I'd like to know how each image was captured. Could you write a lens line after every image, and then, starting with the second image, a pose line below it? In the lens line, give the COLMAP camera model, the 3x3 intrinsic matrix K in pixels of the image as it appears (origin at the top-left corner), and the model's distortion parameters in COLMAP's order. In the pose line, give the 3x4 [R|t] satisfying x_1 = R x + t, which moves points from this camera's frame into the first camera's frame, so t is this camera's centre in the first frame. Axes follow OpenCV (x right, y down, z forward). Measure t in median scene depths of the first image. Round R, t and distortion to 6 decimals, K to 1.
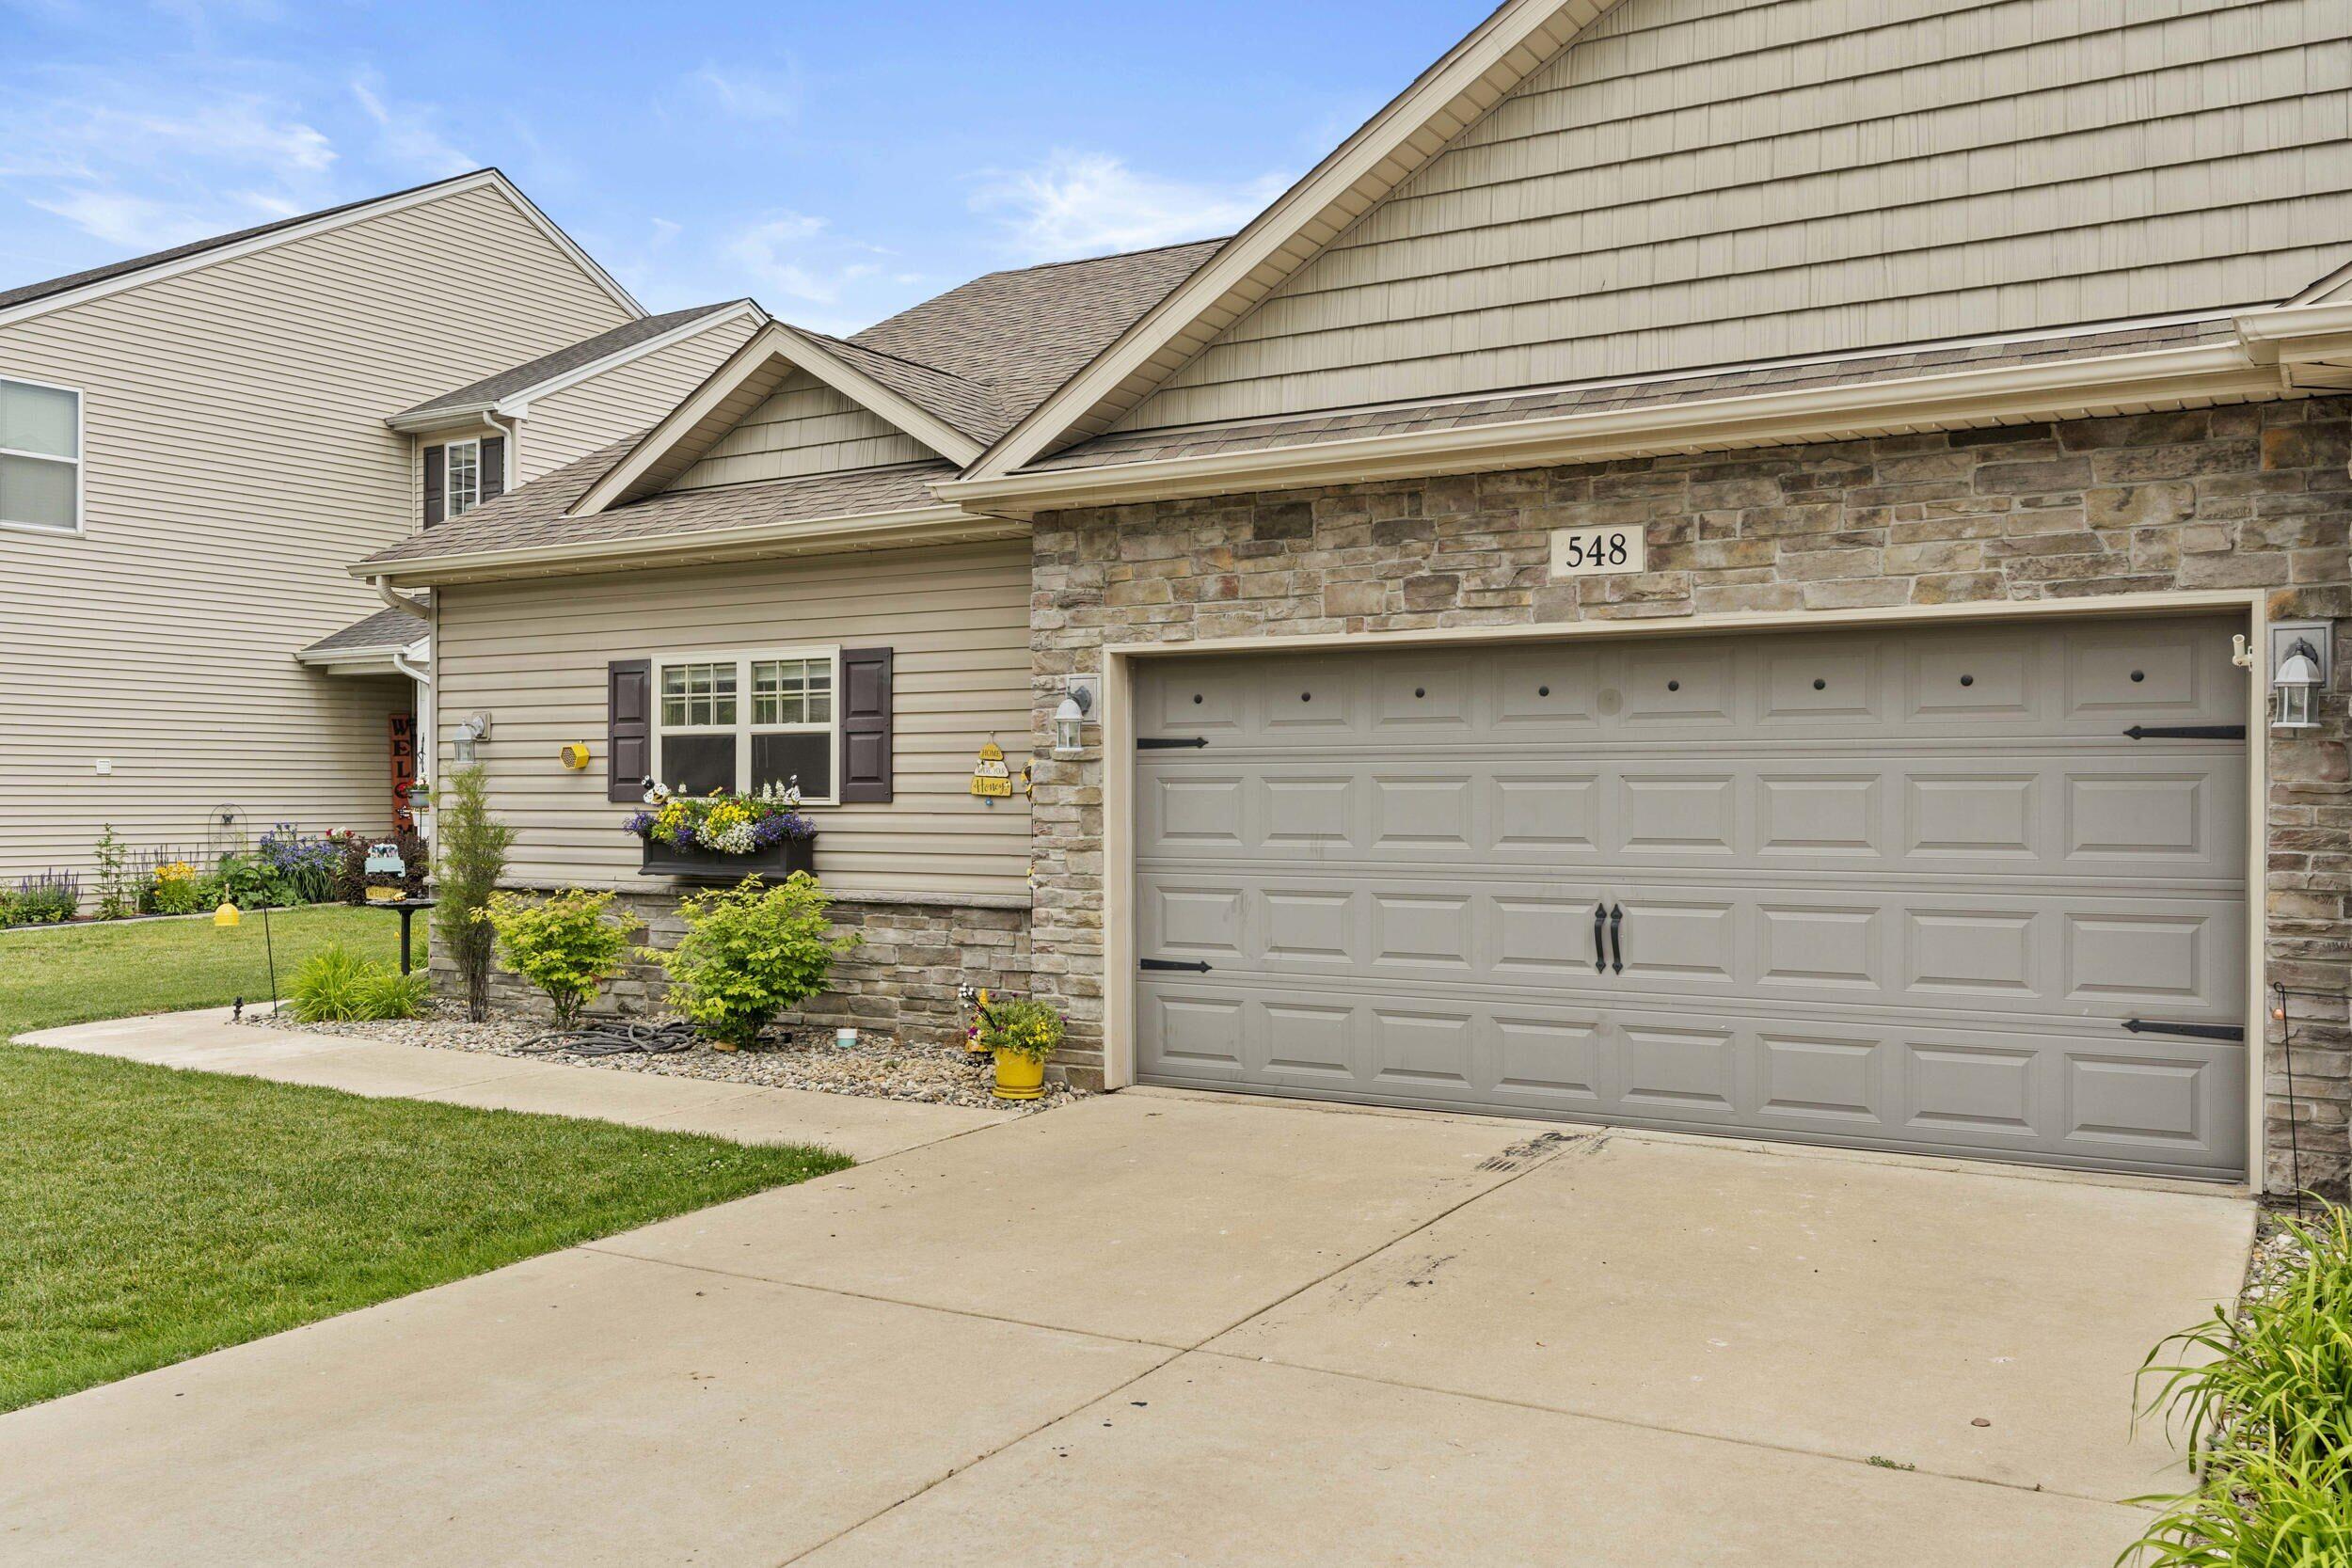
lens RADIAL K [[1879.4, 0, 1178.3], [0, 1879.4, 861.9], [0, 0, 1]] dist [-0.022741, -0.004491]
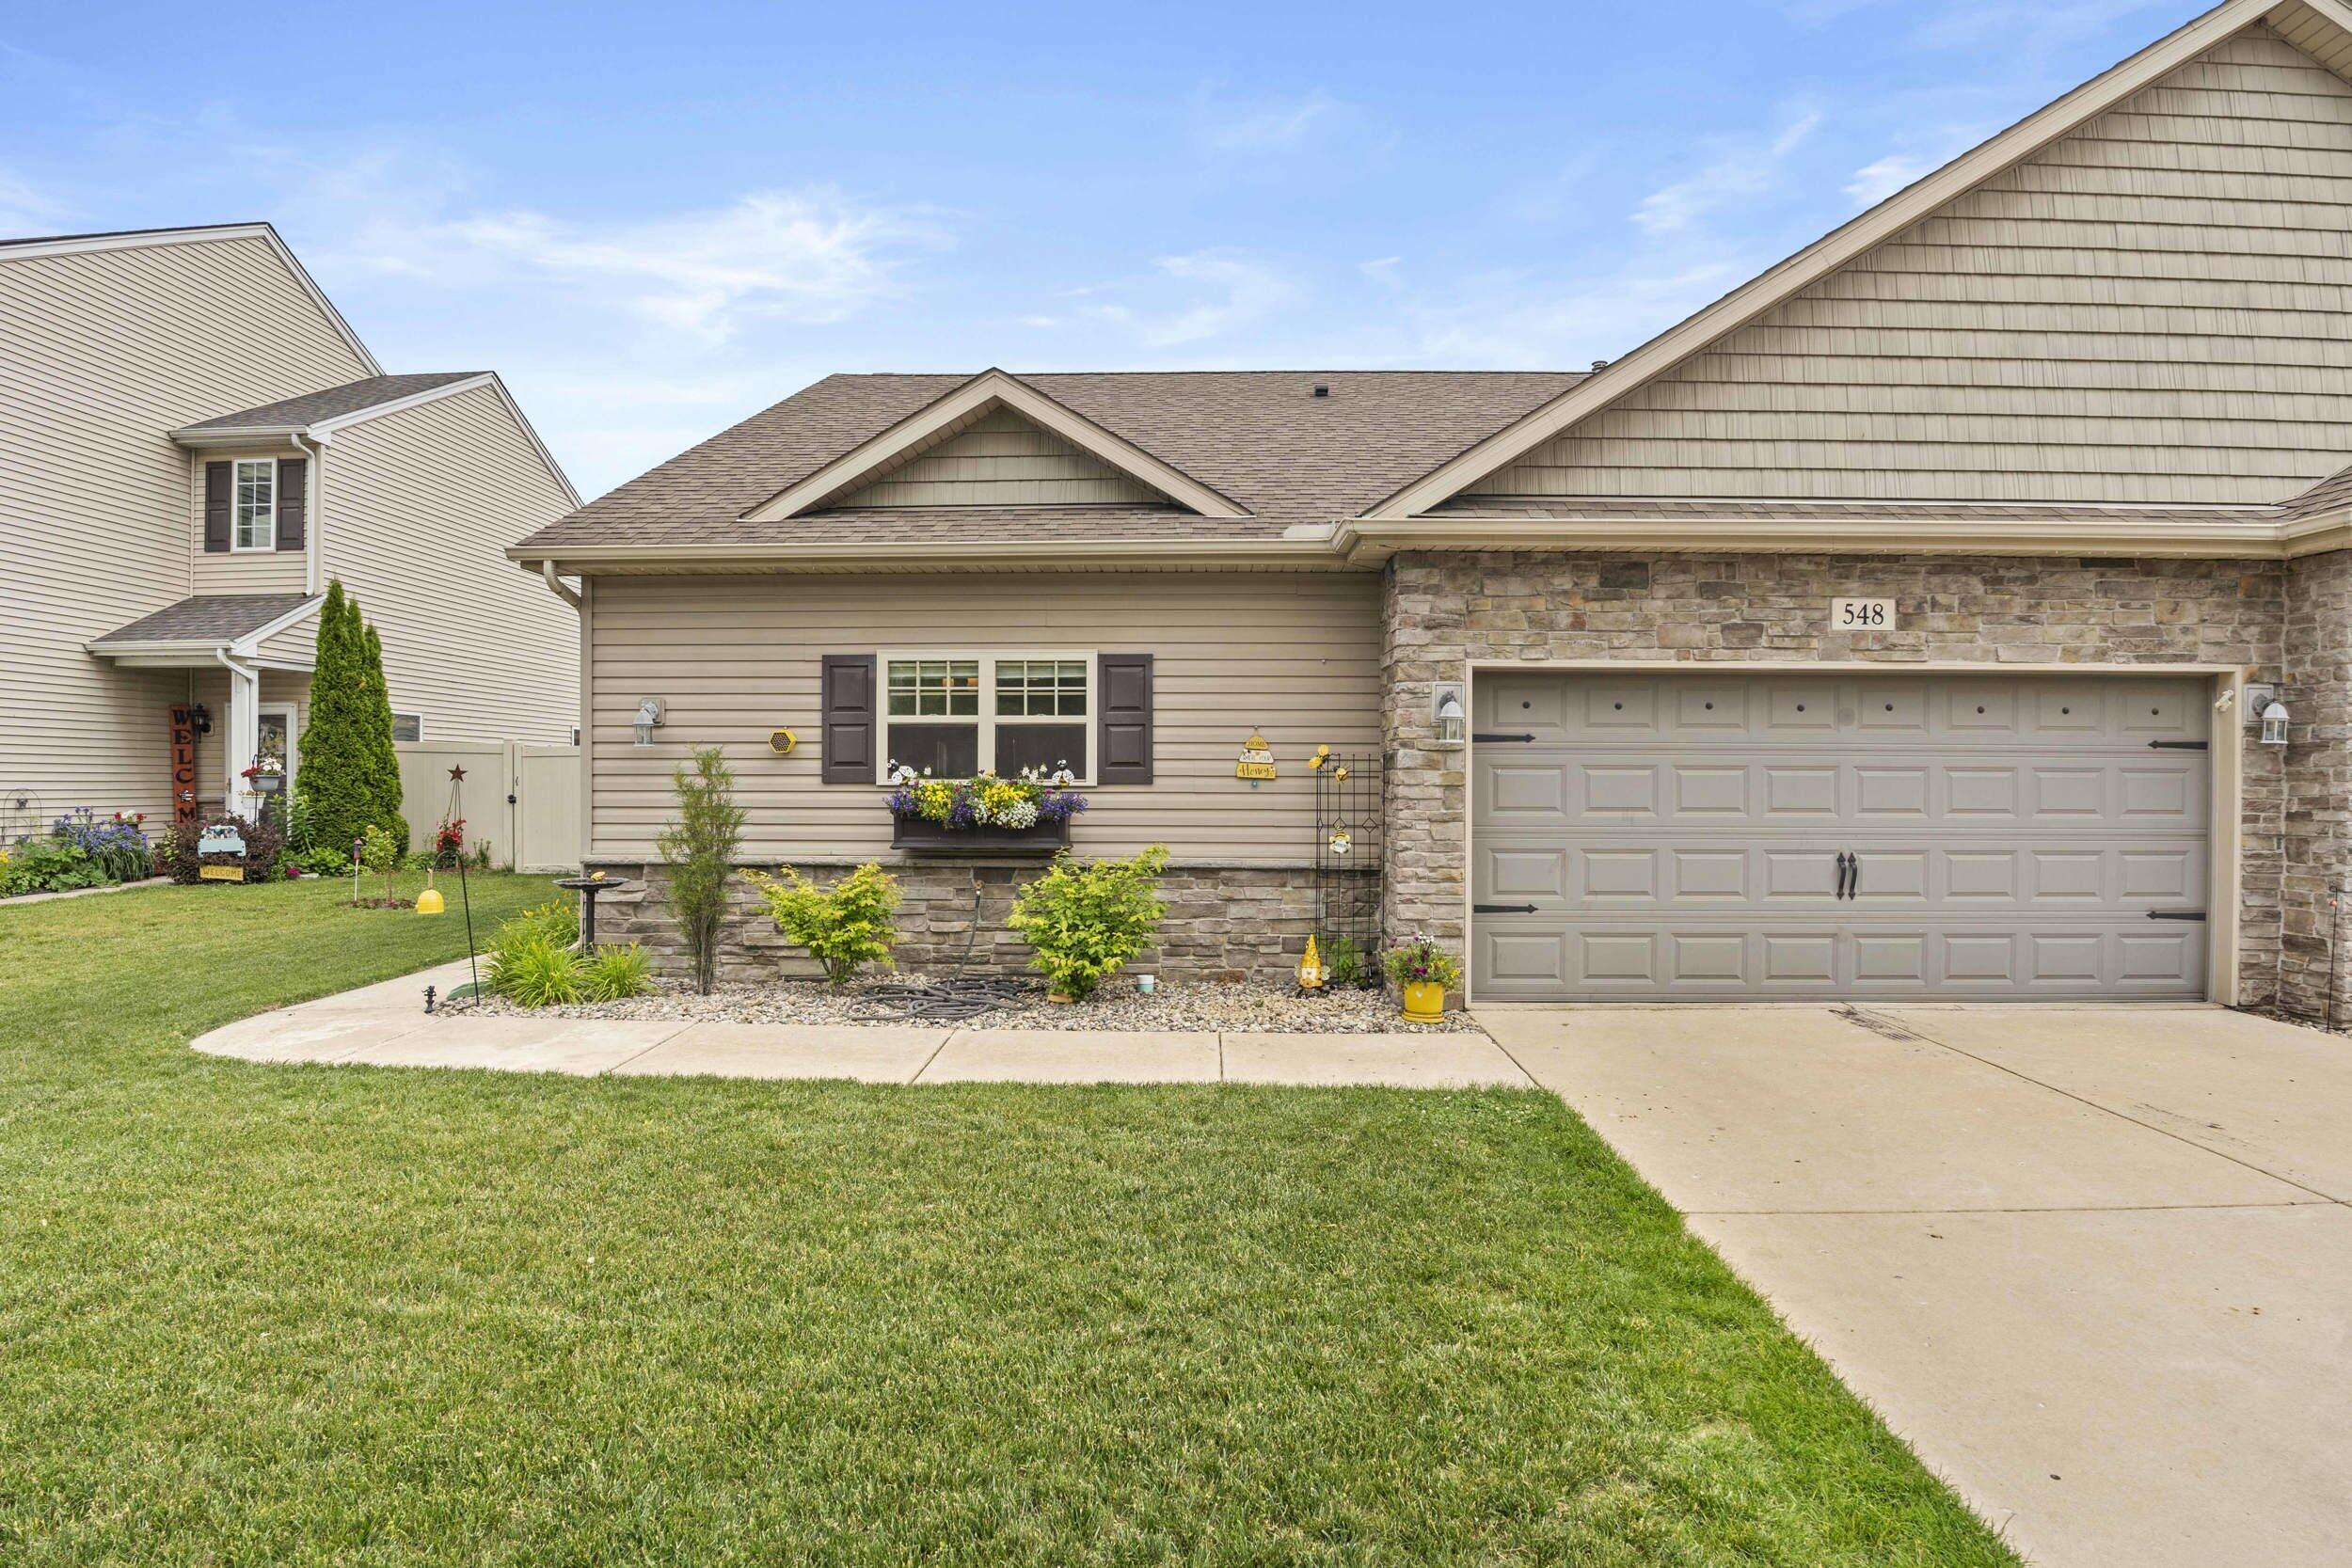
lens RADIAL K [[1175.1, 0, 1122.5], [0, 1175.1, 831.6], [0, 0, 1]] dist [-0.051332, 0.001006]
pose [[0.879933, -0.017465, 0.474777, -0.637715], [0.014891, 0.999847, 0.009182, -0.010084], [-0.474865, -0.001010, 0.880058, 0.423444]]
